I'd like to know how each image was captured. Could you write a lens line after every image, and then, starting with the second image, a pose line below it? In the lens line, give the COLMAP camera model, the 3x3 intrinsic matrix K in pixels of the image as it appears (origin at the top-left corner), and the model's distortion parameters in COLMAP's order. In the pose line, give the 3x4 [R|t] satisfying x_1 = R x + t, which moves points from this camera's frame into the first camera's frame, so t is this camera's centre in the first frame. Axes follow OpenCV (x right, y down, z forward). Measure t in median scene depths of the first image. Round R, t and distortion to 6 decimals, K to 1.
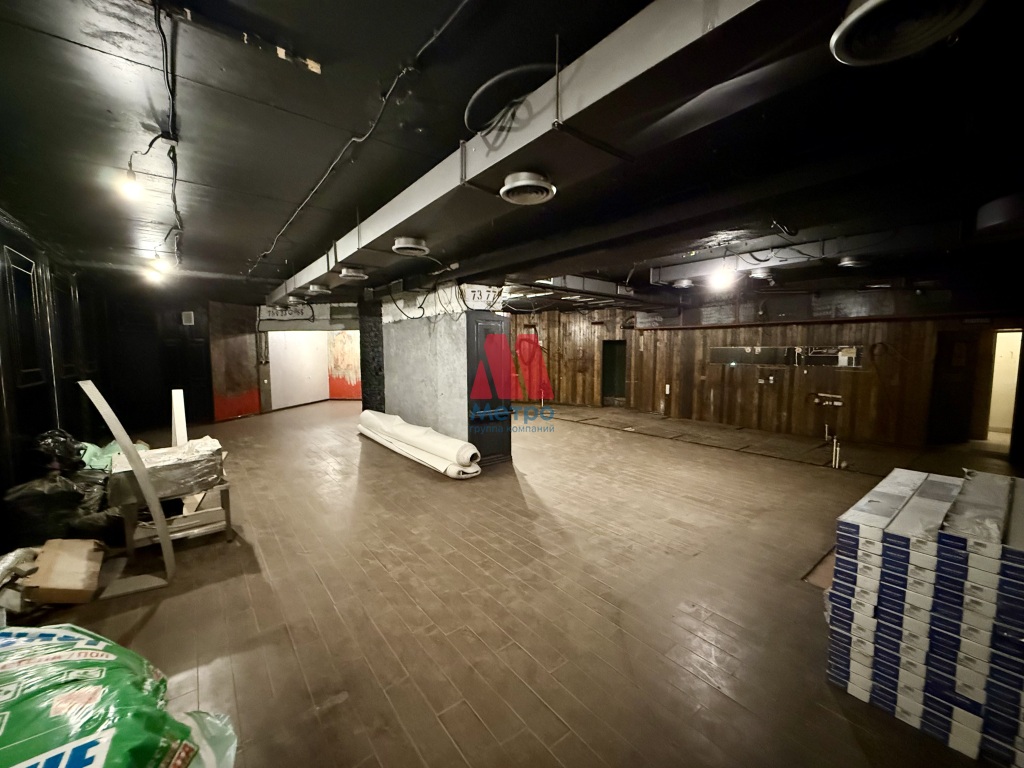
lens RADIAL K [[407.5, 0, 512.4], [0, 407.5, 385.3], [0, 0, 1]] dist [0.000706, 0.000009]
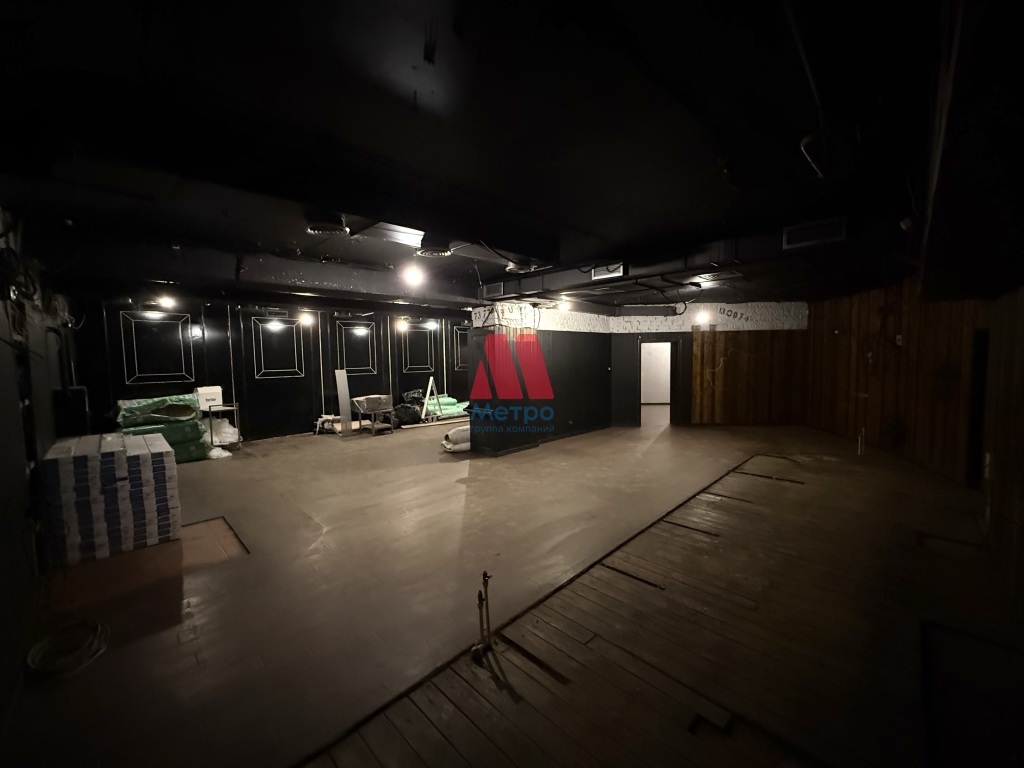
lens RADIAL K [[407.5, 0, 509.4], [0, 407.5, 383.8], [0, 0, 1]] dist [0.000706, 0.000009]
pose [[0.115565, 0.067579, -0.990998, 1.149062], [-0.070332, 0.995736, 0.059700, -0.089980], [0.990807, 0.062800, 0.119825, 0.926103]]
